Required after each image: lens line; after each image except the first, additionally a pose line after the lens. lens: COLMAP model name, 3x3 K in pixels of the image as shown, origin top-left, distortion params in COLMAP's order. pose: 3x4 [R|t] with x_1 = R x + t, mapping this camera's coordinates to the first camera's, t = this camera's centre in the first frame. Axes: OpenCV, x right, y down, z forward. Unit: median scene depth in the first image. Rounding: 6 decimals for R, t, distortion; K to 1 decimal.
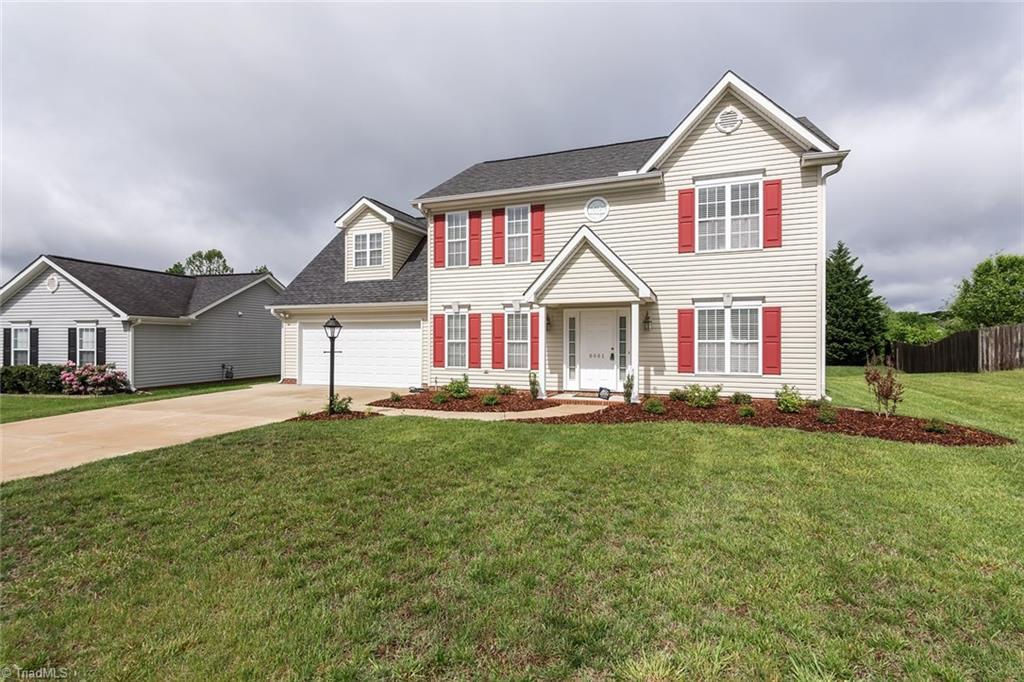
lens RADIAL K [[494.7, 0, 509.6], [0, 494.7, 342.9], [0, 0, 1]] dist [-0.002170, 0.000019]
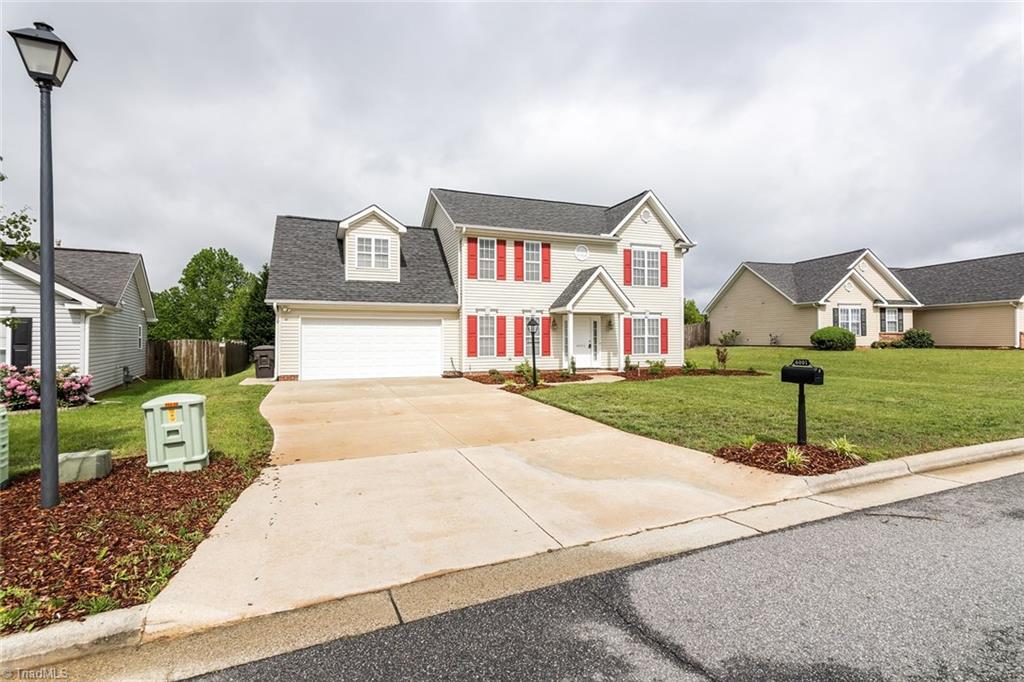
lens RADIAL K [[494.7, 0, 516.0], [0, 494.7, 336.2], [0, 0, 1]] dist [-0.002170, 0.000019]
pose [[0.741469, 0.001921, 0.670985, -0.944251], [0.005477, 0.999945, -0.008915, 0.008243], [-0.670965, 0.010285, 0.741418, -0.022861]]
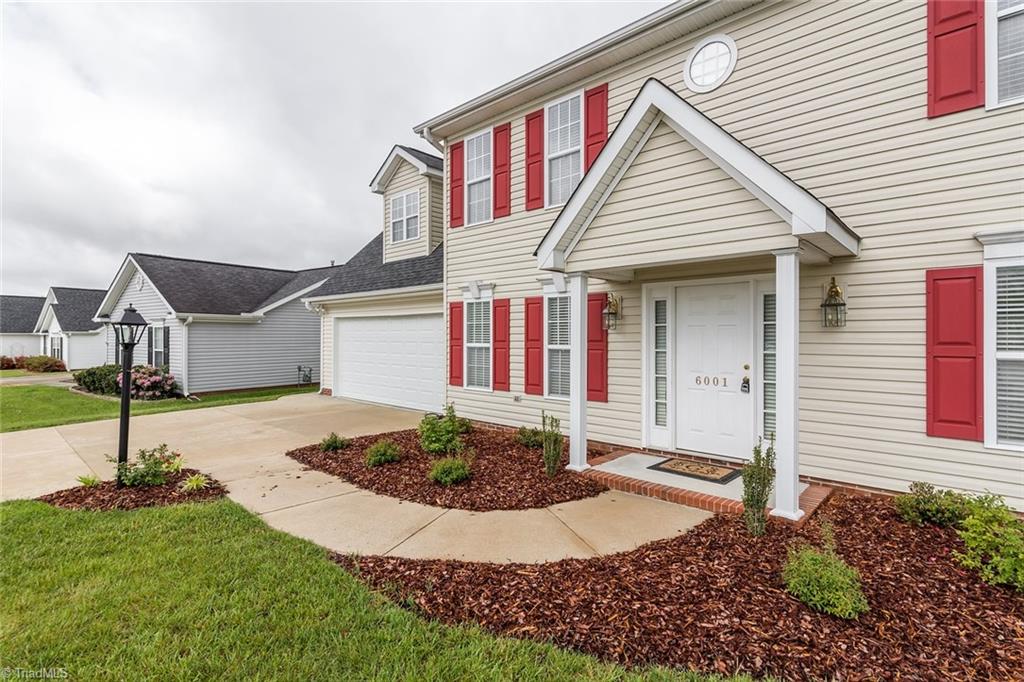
lens RADIAL K [[494.7, 0, 512.2], [0, 494.7, 338.8], [0, 0, 1]] dist [-0.002170, 0.000019]
pose [[0.928388, 0.002627, -0.371603, 0.160833], [-0.002571, 0.999996, 0.000645, -0.012113], [0.371603, 0.000357, 0.928392, 0.457615]]
